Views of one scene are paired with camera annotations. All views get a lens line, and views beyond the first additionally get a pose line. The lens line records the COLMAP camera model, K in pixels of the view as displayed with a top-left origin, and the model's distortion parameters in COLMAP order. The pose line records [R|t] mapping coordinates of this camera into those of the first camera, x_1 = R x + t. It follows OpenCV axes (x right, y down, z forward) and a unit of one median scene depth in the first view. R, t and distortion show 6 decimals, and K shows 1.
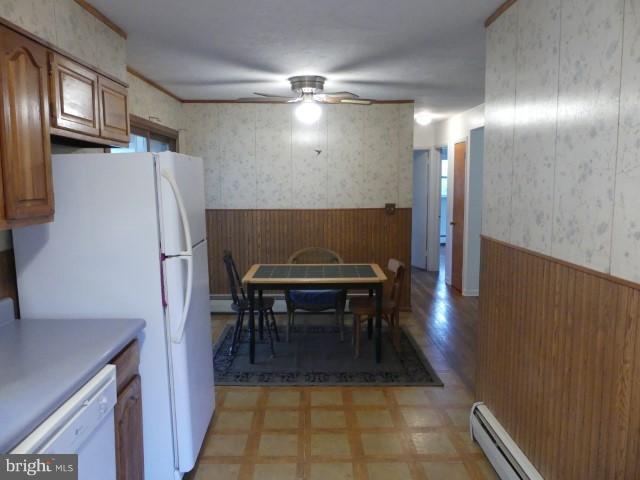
lens RADIAL K [[479.1, 0, 320.3], [0, 479.1, 237.6], [0, 0, 1]] dist [-0.023363, 0.011534]
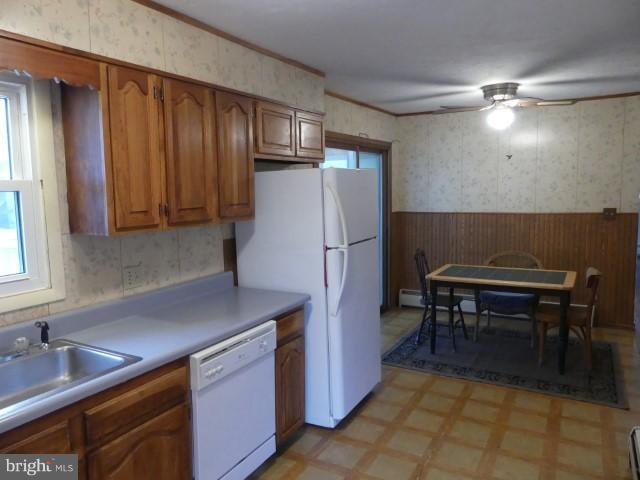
lens RADIAL K [[479.1, 0, 318.0], [0, 479.1, 237.2], [0, 0, 1]] dist [-0.023363, 0.011534]
pose [[0.859660, 0.038688, -0.509400, 0.182418], [-0.041778, 0.999112, 0.005377, 0.002628], [0.509156, 0.016659, 0.860513, -0.076094]]
